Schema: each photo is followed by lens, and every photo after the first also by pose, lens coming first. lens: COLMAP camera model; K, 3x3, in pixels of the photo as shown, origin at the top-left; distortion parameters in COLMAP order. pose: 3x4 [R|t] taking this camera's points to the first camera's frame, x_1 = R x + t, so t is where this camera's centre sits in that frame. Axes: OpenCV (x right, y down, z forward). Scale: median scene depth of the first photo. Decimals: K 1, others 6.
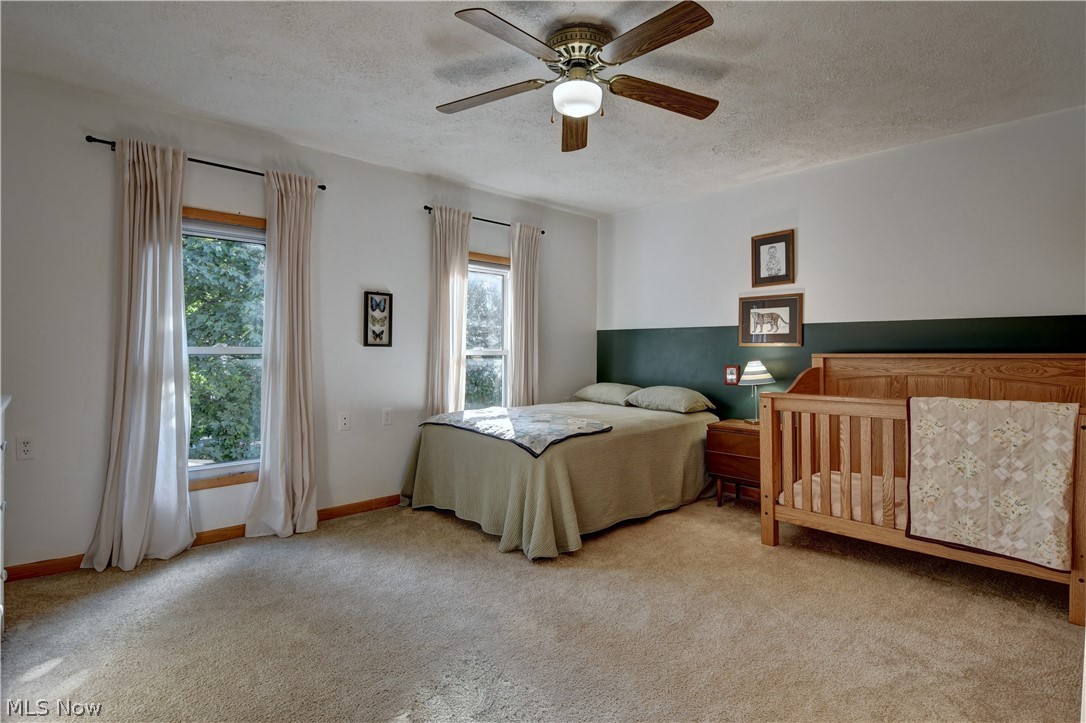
lens RADIAL K [[538.4, 0, 545.5], [0, 538.4, 357.2], [0, 0, 1]] dist [0.021726, -0.026383]
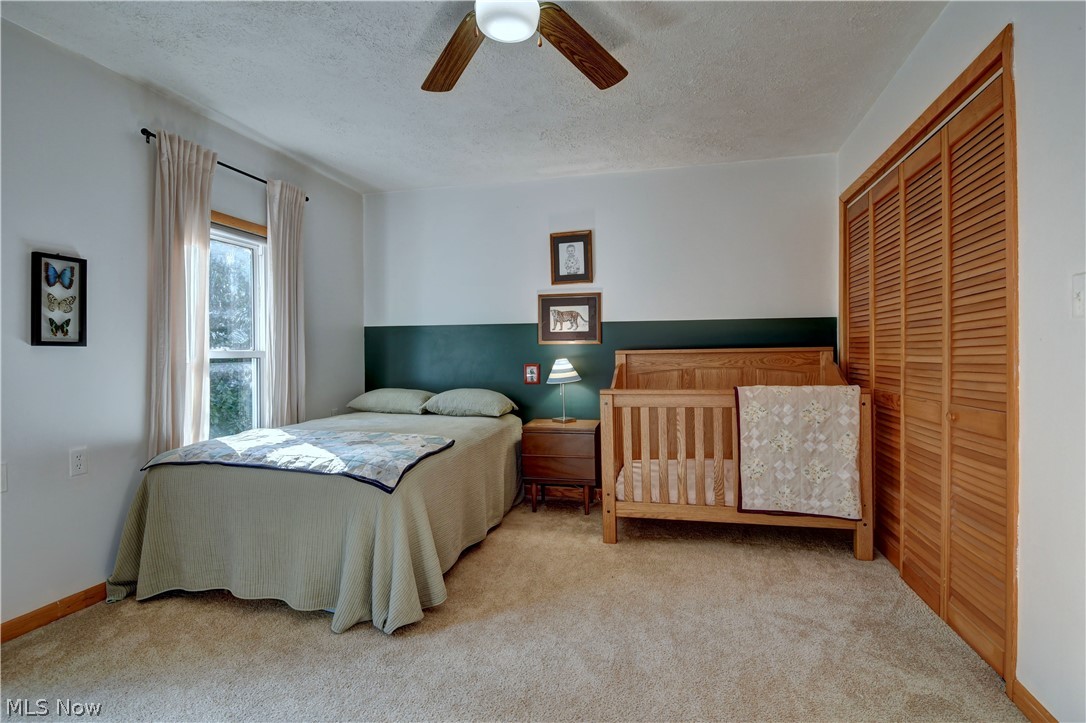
lens RADIAL K [[538.4, 0, 545.5], [0, 538.4, 357.2], [0, 0, 1]] dist [0.021726, -0.026383]
pose [[0.829966, -0.016775, 0.557562, -0.216775], [0.018865, 0.999820, 0.001998, 0.001896], [-0.557496, 0.008861, 0.830133, 0.225217]]
